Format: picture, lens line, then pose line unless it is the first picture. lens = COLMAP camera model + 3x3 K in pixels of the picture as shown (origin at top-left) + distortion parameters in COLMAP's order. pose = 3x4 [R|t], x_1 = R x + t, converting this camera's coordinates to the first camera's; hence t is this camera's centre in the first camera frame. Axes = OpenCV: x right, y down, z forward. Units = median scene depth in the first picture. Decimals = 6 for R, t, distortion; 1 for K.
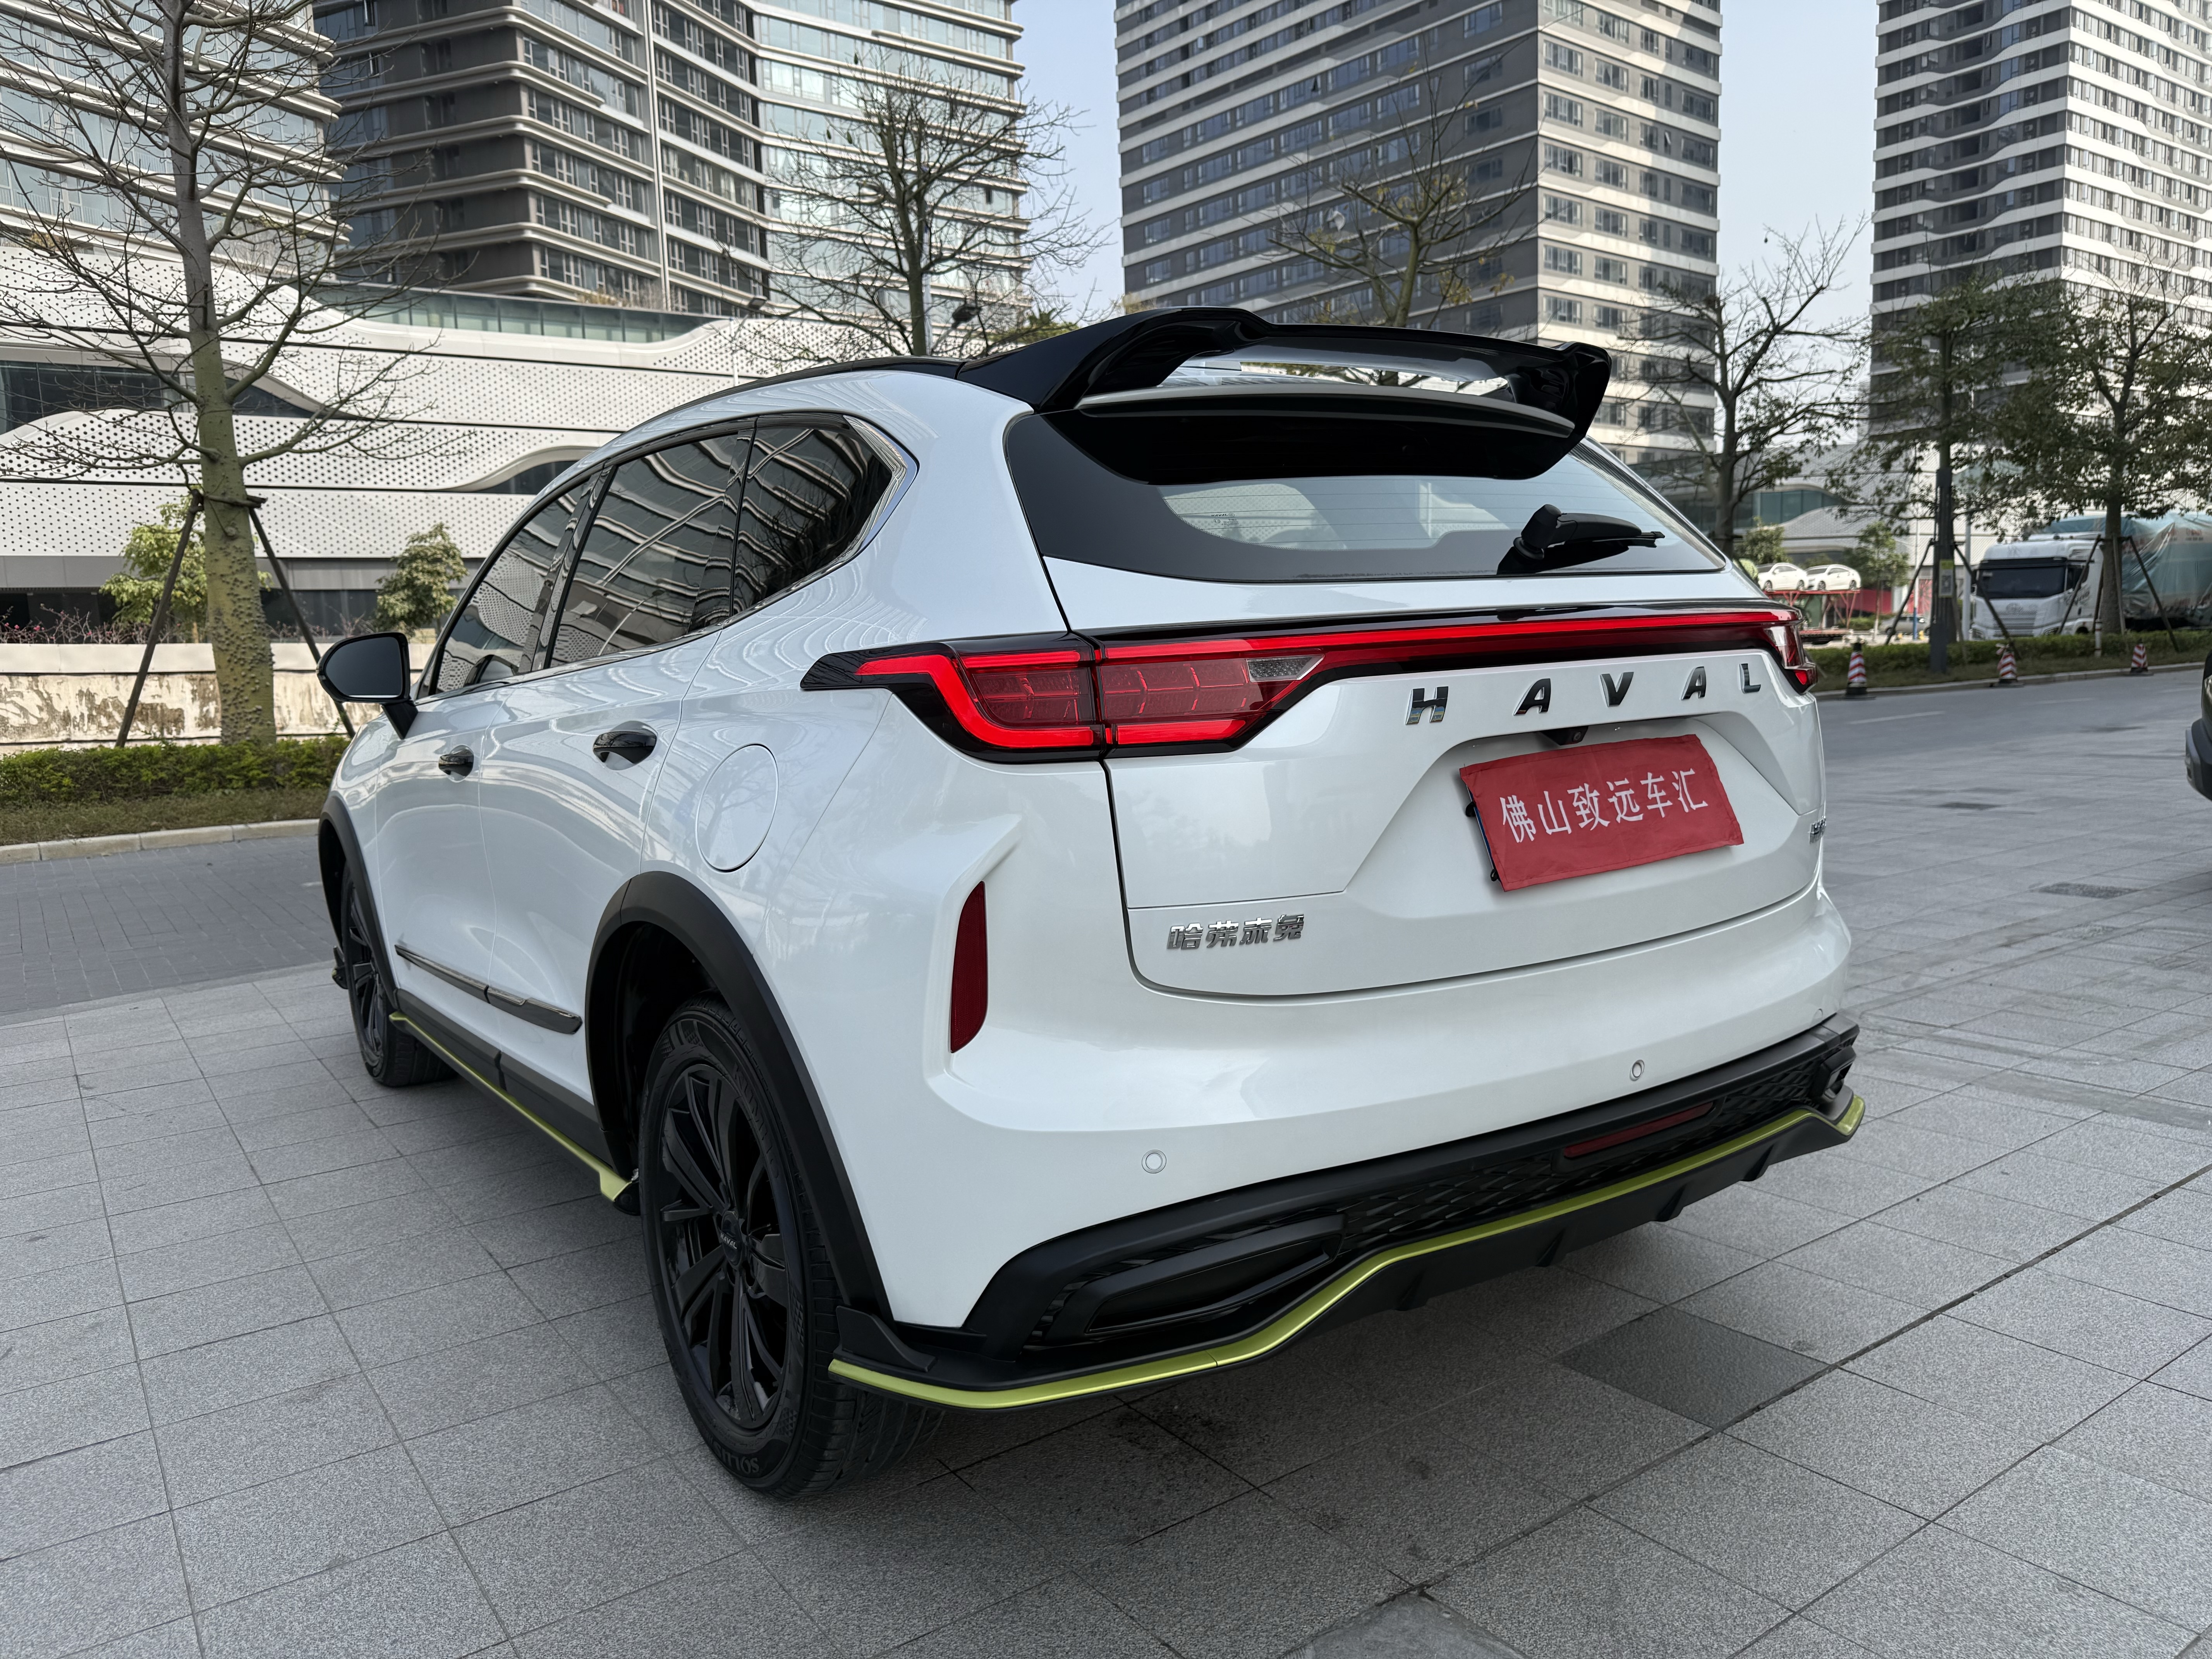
lens RADIAL K [[1572.7, 0, 1117.1], [0, 1572.7, 855.4], [0, 0, 1]] dist [0.009933, -0.020073]
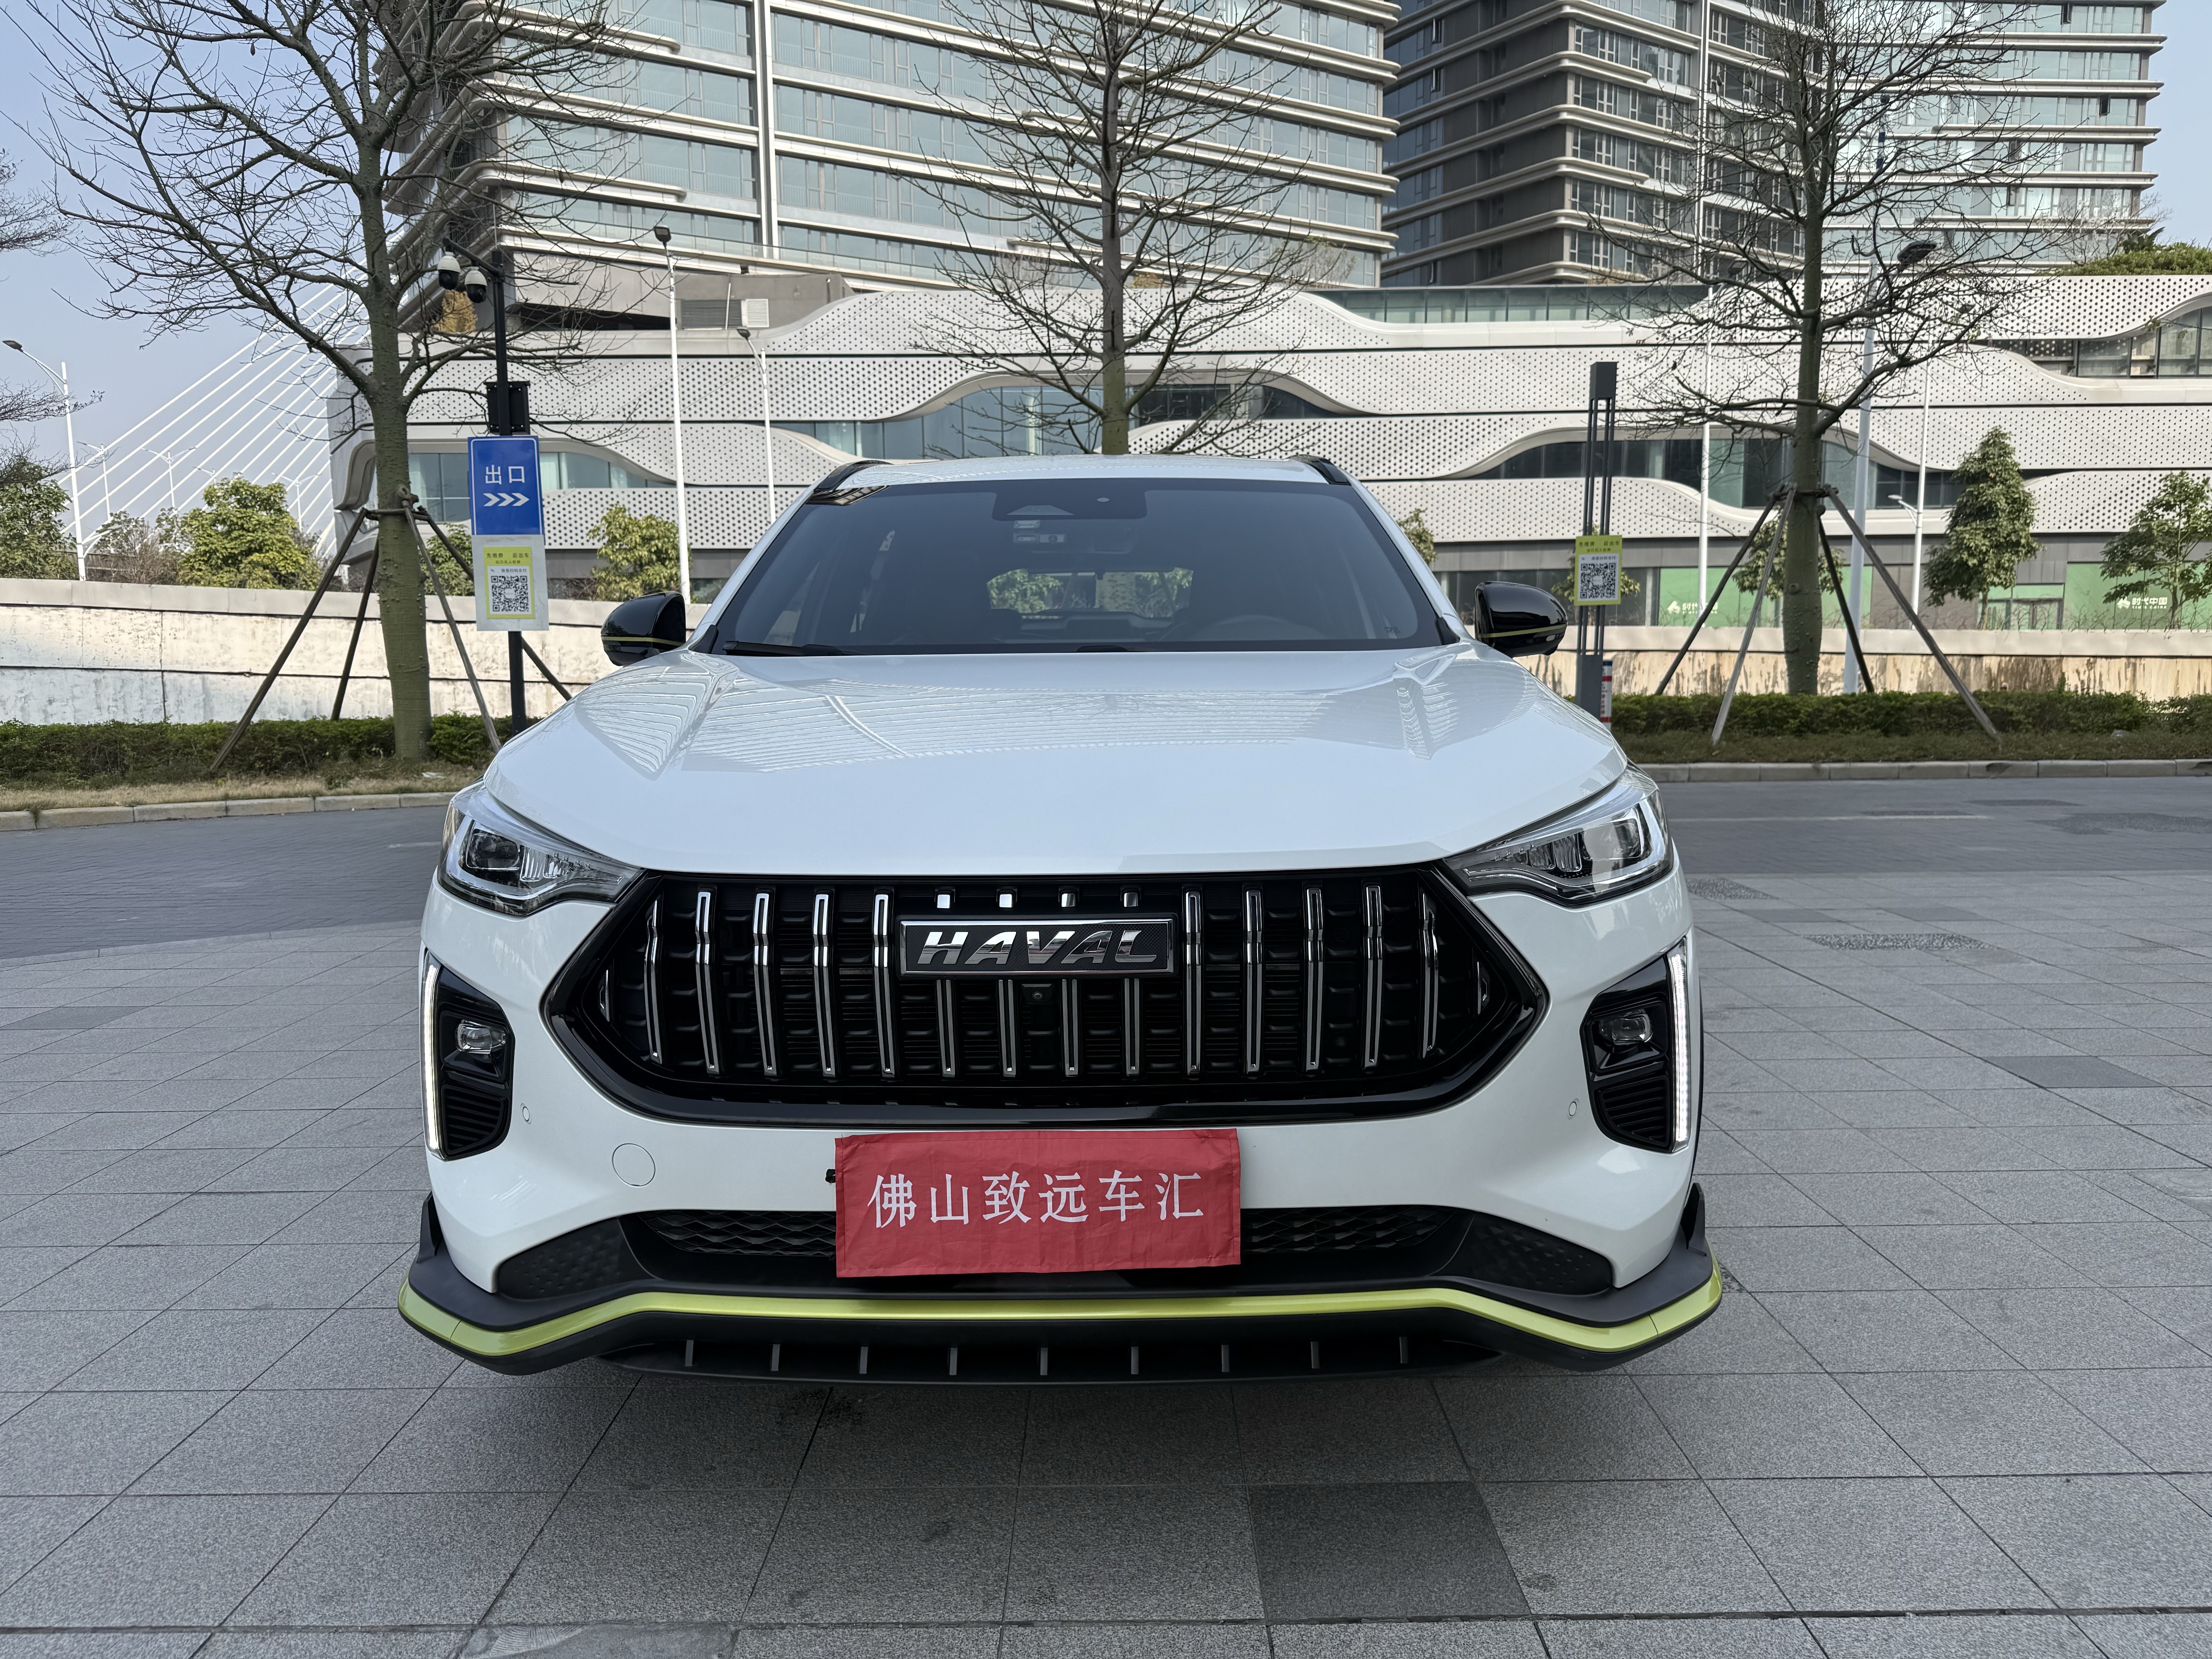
lens RADIAL K [[1572.7, 0, 1105.1], [0, 1572.7, 849.7], [0, 0, 1]] dist [0.009933, -0.020073]
pose [[0.808572, 0.101051, -0.579655, 0.099583], [-0.096078, 0.994595, 0.039367, -0.006629], [0.580500, 0.023861, 0.813911, 0.039239]]
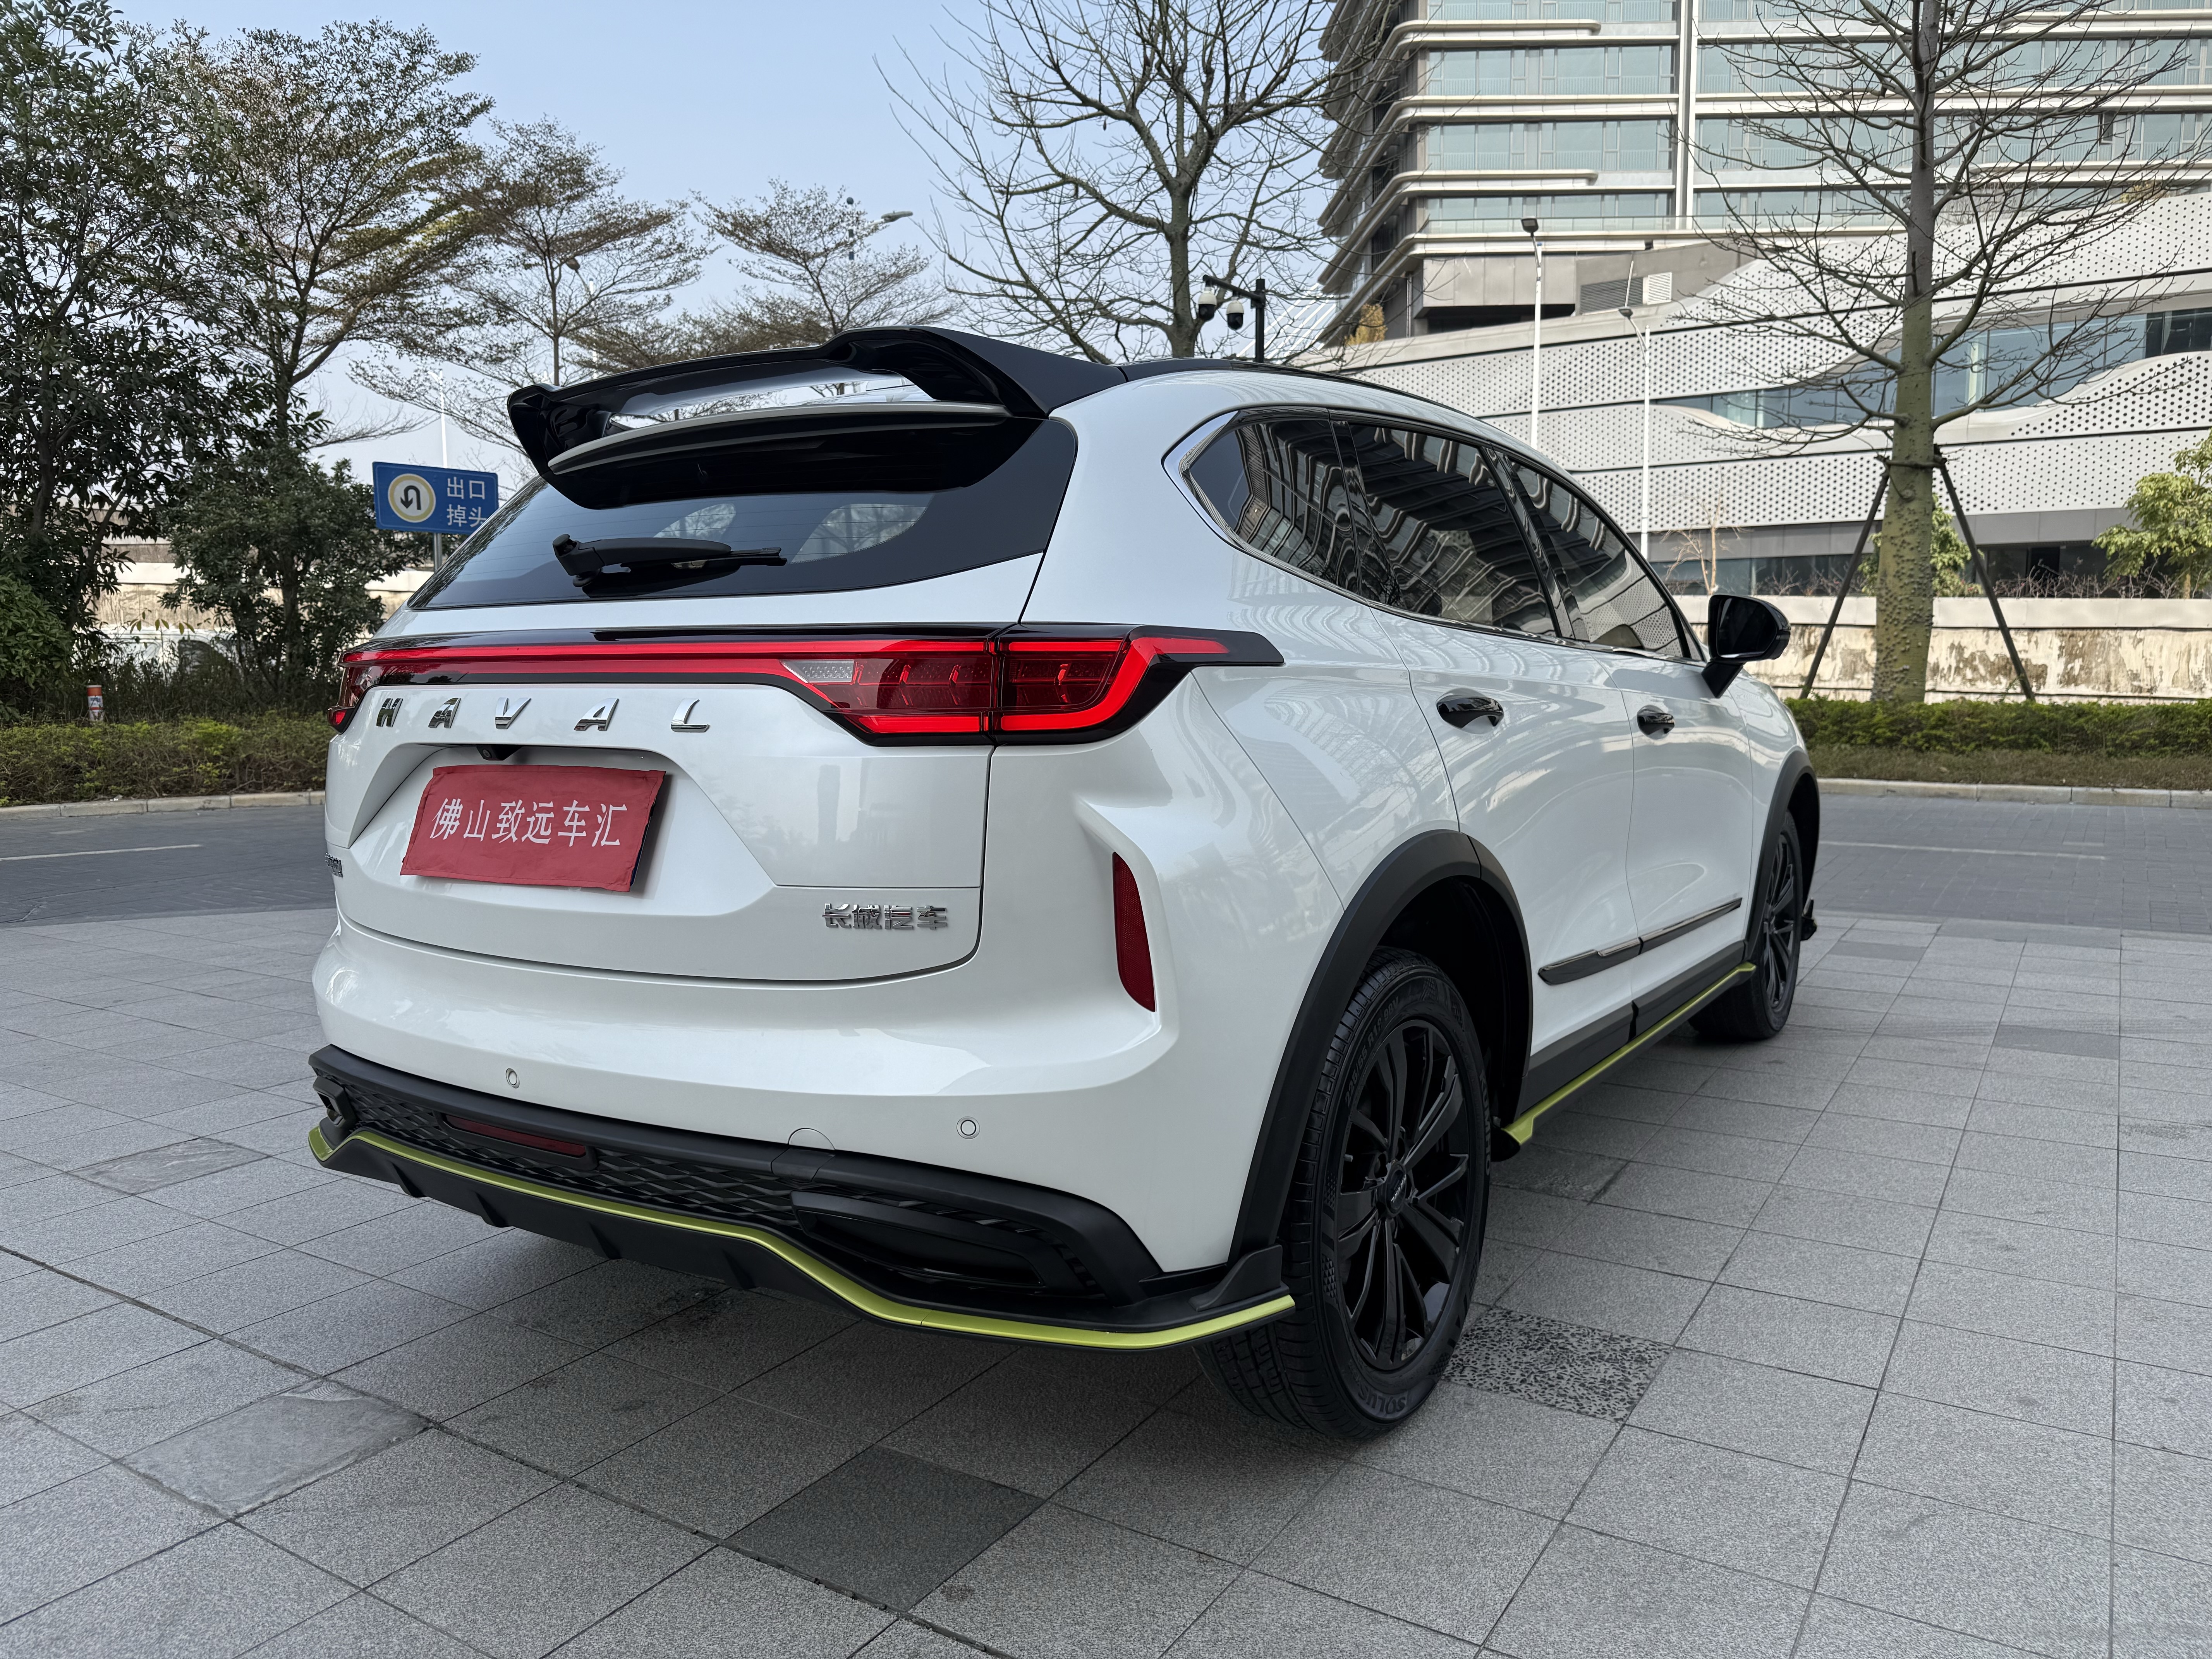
lens RADIAL K [[1572.7, 0, 1105.5], [0, 1572.7, 851.0], [0, 0, 1]] dist [0.009933, -0.020073]
pose [[0.369021, 0.148362, -0.917503, 0.166136], [-0.121586, 0.986400, 0.110600, -0.020673], [0.921434, 0.070742, 0.382041, 0.111888]]
